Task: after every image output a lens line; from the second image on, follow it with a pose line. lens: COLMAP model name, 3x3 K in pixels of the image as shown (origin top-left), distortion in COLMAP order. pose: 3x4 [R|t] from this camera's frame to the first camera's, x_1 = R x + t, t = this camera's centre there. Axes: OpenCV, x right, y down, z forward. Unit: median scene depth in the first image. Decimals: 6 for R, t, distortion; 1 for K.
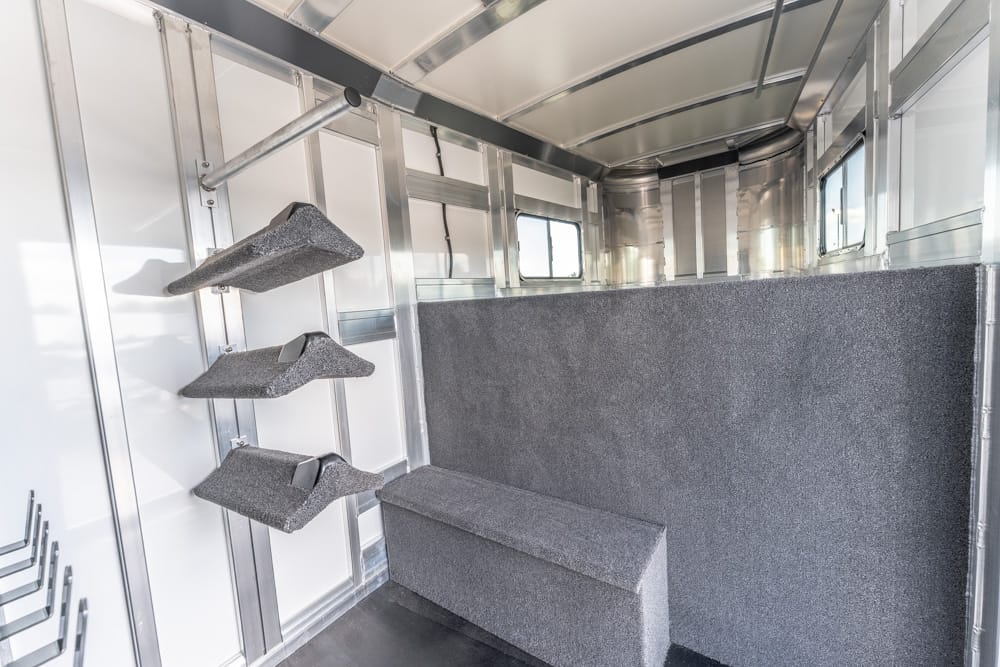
lens RADIAL K [[396.9, 0, 500.0], [0, 396.9, 333.5], [0, 0, 1]] dist [-0.001118, -0.000733]
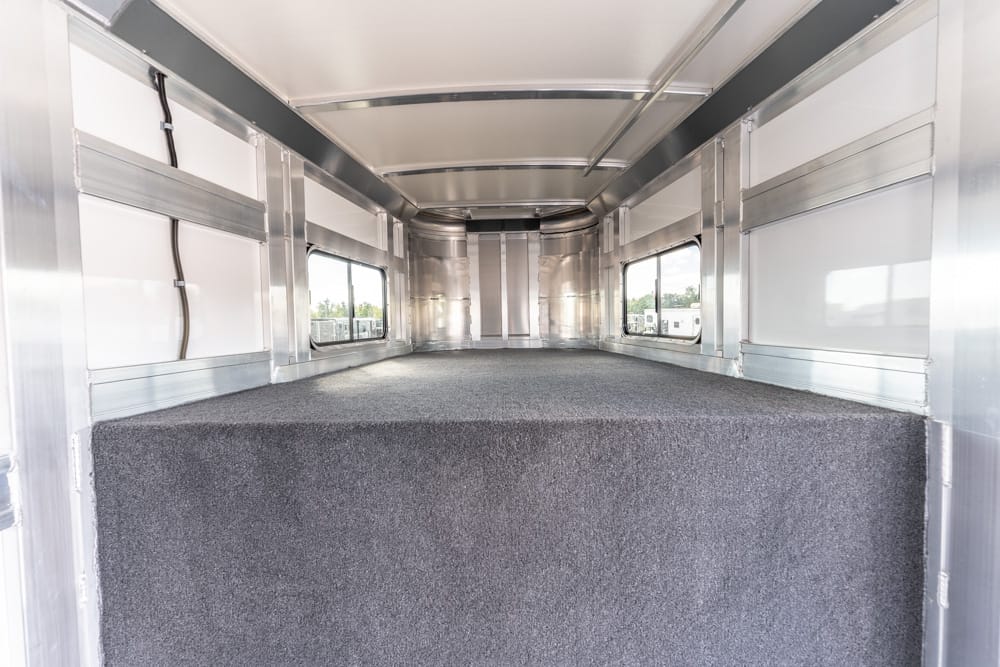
lens RADIAL K [[396.9, 0, 500.0], [0, 396.9, 333.5], [0, 0, 1]] dist [-0.001118, -0.000733]
pose [[0.825516, 0.034136, 0.563345, -0.068876], [0.007550, 0.997412, -0.071501, -0.121130], [-0.564328, 0.063278, 0.823122, 0.300864]]
